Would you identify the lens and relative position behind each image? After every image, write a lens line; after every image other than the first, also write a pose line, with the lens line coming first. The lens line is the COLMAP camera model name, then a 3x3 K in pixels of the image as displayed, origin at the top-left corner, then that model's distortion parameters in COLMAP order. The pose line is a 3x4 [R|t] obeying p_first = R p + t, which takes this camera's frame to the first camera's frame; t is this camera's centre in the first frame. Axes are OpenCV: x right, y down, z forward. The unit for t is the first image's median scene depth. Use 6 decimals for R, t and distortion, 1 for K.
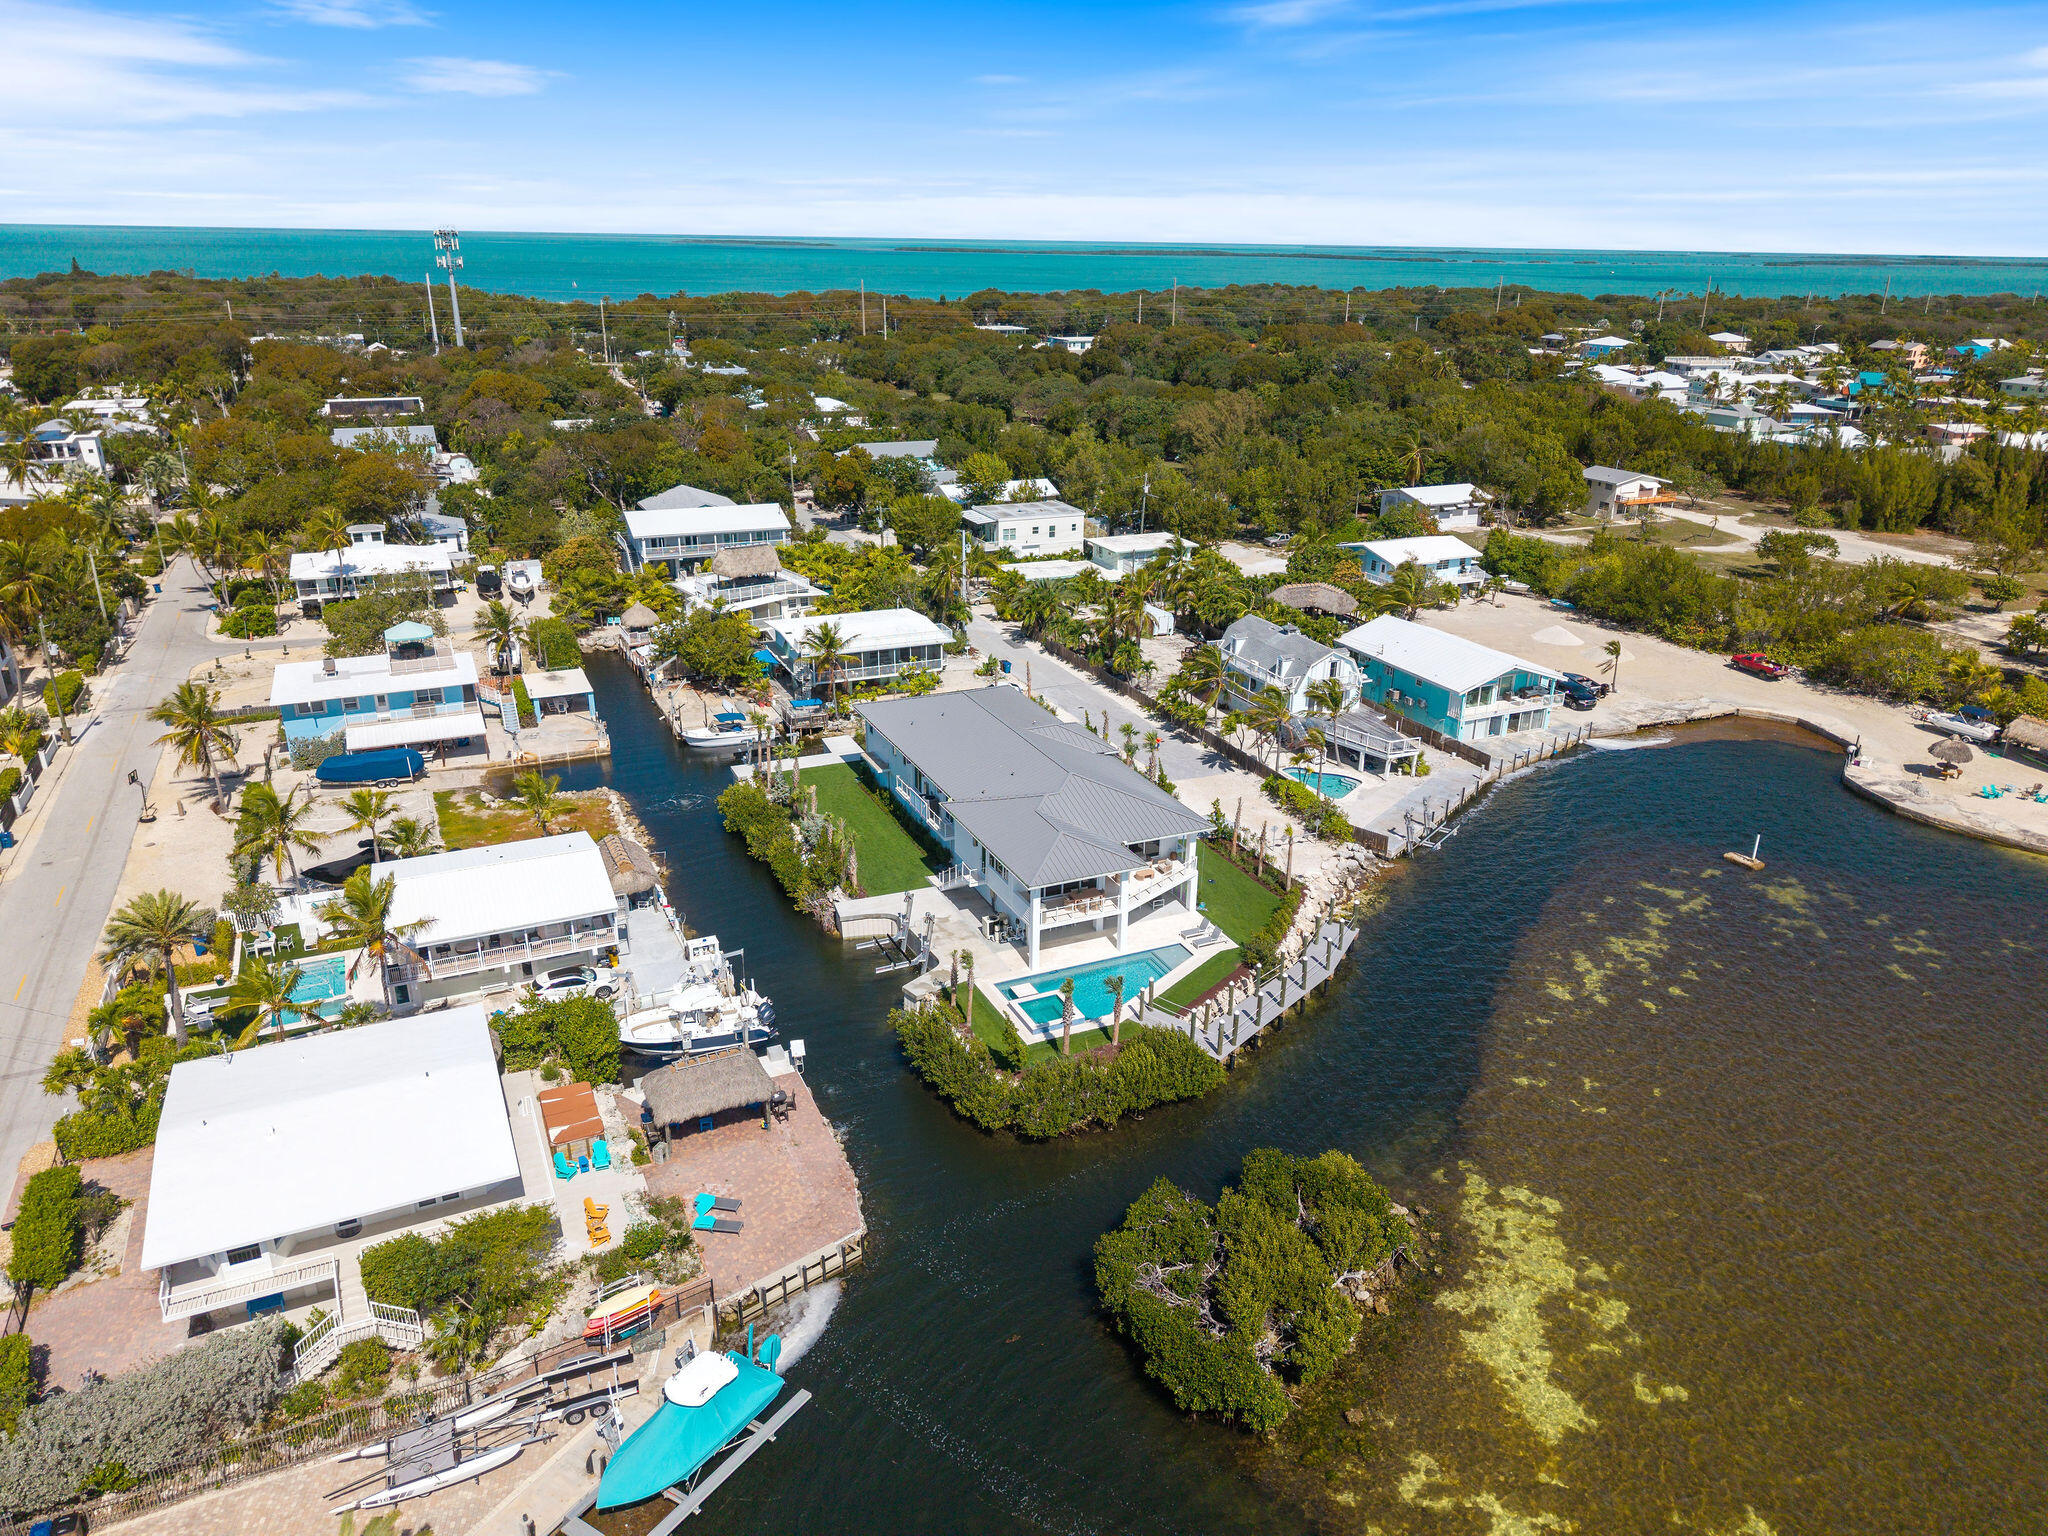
lens RADIAL K [[1390.9, 0, 1024.0], [0, 1390.9, 768.0], [0, 0, 1]] dist [0.049053, -0.000843]
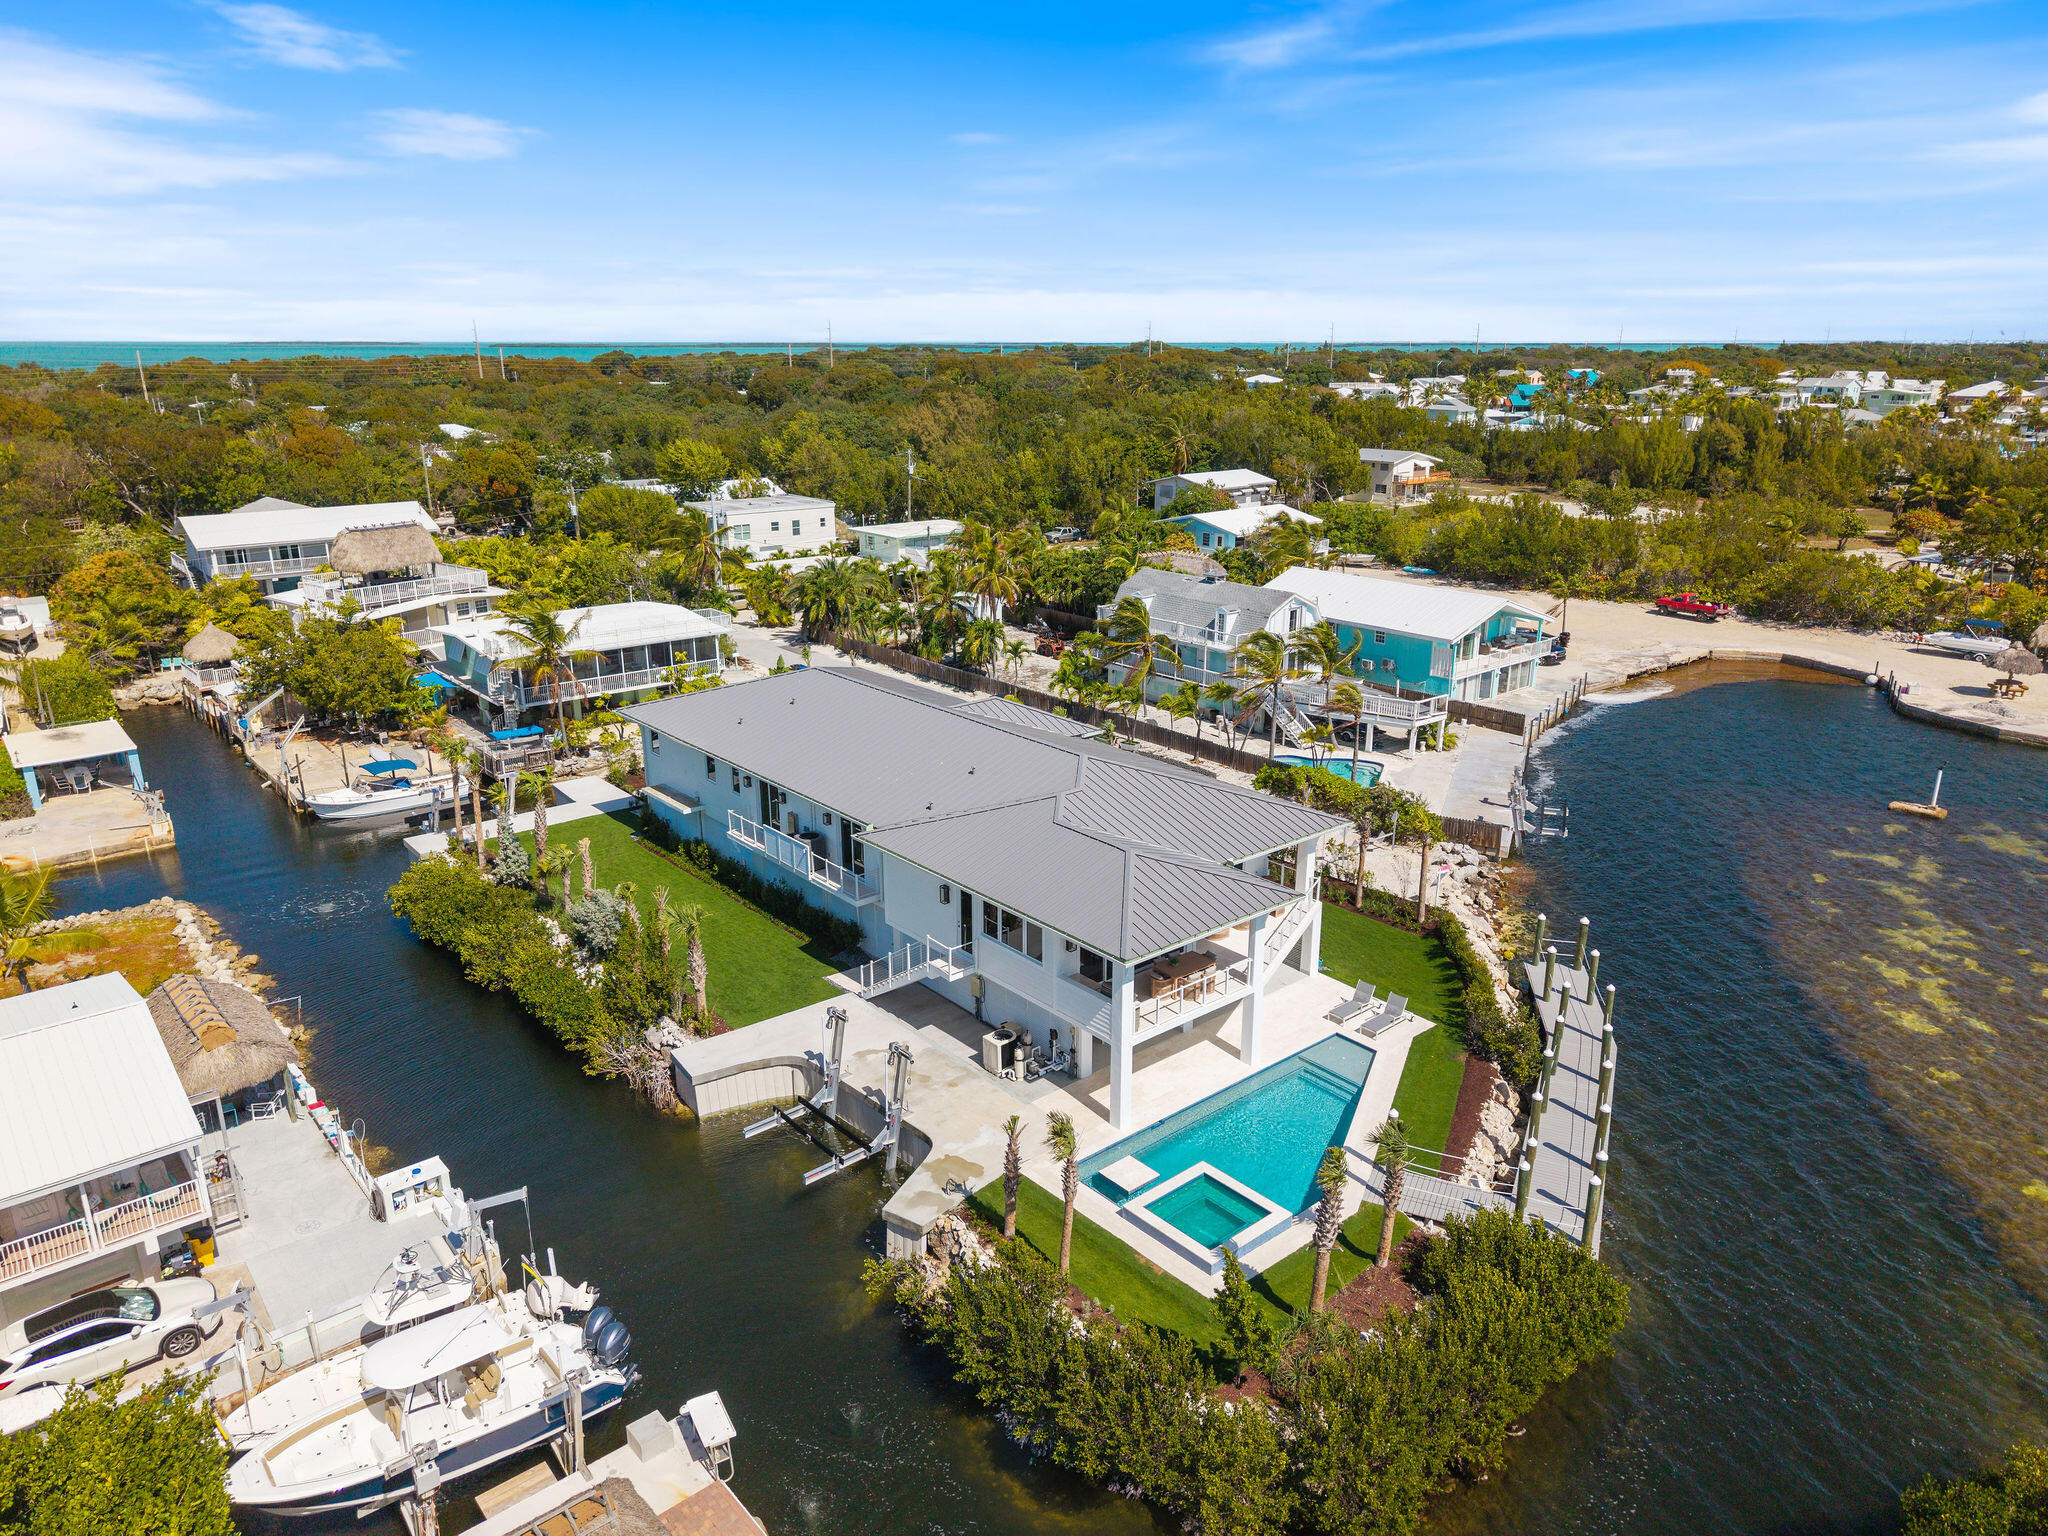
lens RADIAL K [[1375.5, 0, 1024.0], [0, 1375.5, 768.0], [0, 0, 1]] dist [0.000631, -0.001646]
pose [[0.962300, -0.092336, 0.255836, -0.110226], [0.108701, 0.992788, -0.050550, 0.028030], [-0.249323, 0.076454, 0.965398, 0.394513]]
